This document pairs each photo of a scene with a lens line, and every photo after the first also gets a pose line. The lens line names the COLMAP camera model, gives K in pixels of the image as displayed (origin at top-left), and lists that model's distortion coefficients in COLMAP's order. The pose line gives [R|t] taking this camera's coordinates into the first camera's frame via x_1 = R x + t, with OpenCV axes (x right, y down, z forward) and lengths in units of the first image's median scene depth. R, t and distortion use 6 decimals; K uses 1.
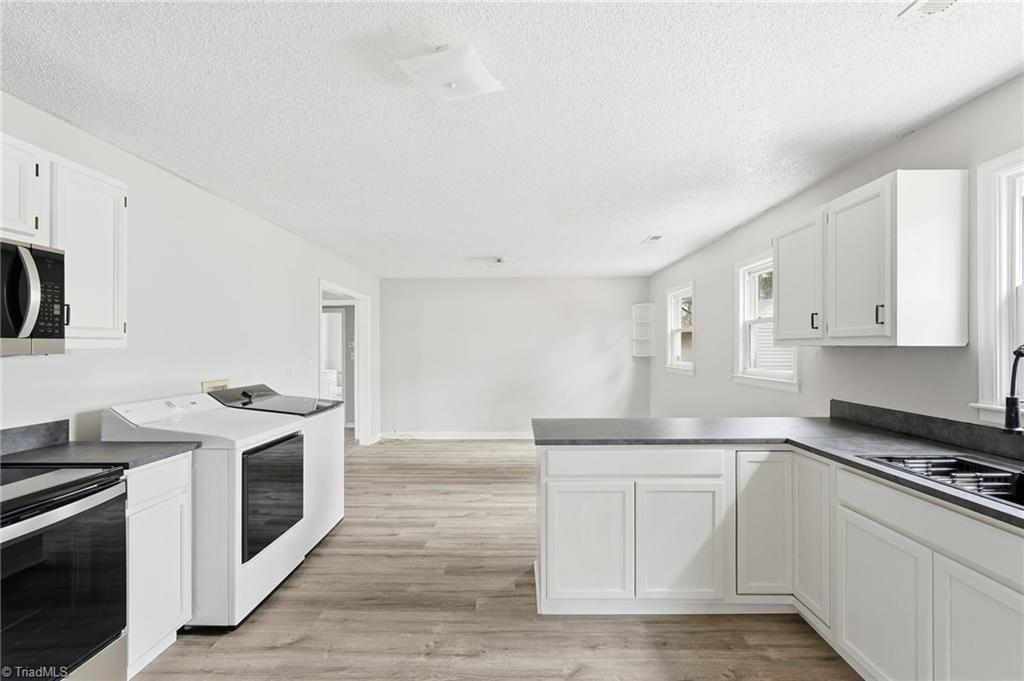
lens RADIAL K [[493.7, 0, 509.9], [0, 493.7, 330.4], [0, 0, 1]] dist [-0.013140, 0.008795]
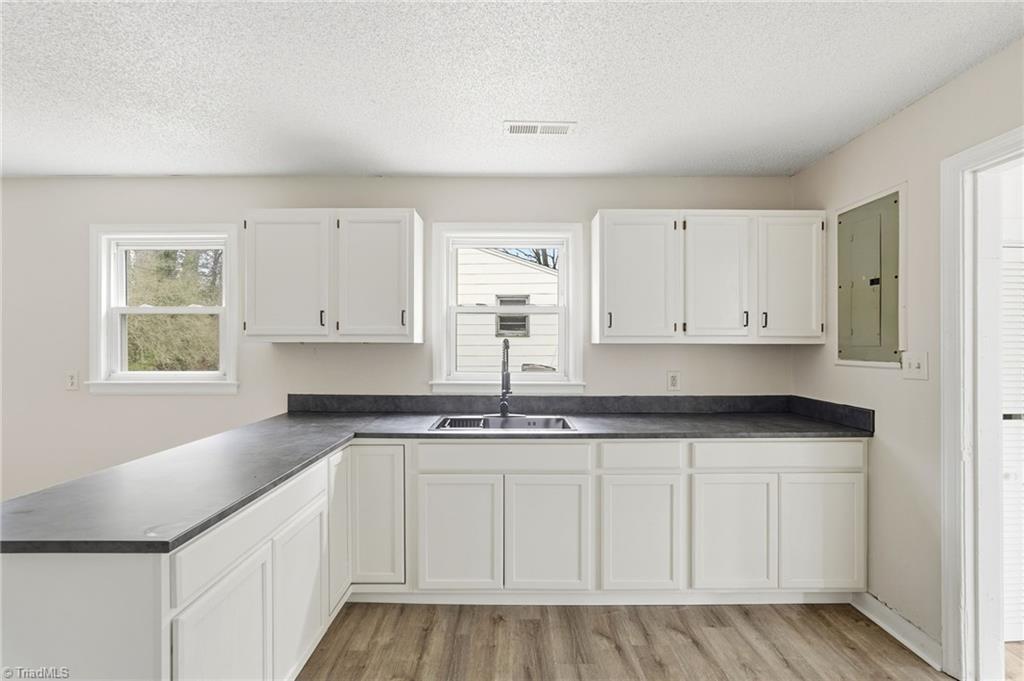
lens RADIAL K [[461.6, 0, 512.0], [0, 461.6, 340.5], [0, 0, 1]] dist [-0.001335, 0.000141]
pose [[-0.049548, 0.006642, 0.998750, -0.306246], [-0.036770, 0.999288, -0.008470, 0.017665], [-0.998095, -0.037144, -0.049268, 0.541189]]
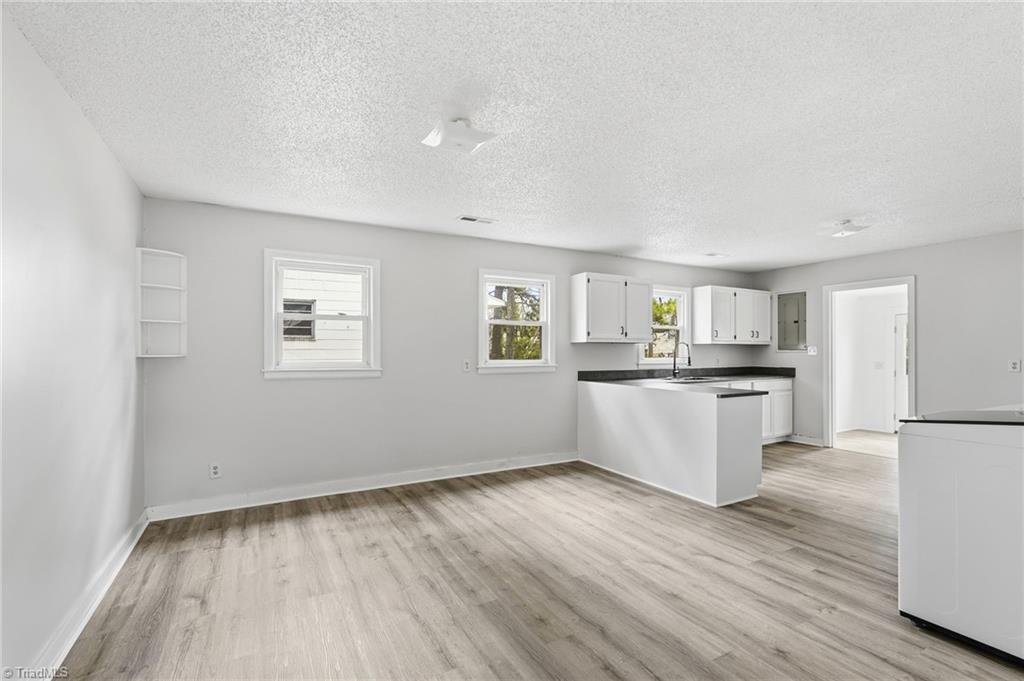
lens RADIAL K [[462.1, 0, 512.2], [0, 462.1, 349.9], [0, 0, 1]] dist [-0.012078, 0.000666]
pose [[-0.525441, 0.000978, 0.850829, -0.660893], [-0.029288, 0.999386, -0.019236, 0.093476], [-0.850326, -0.035026, -0.525090, 1.996512]]
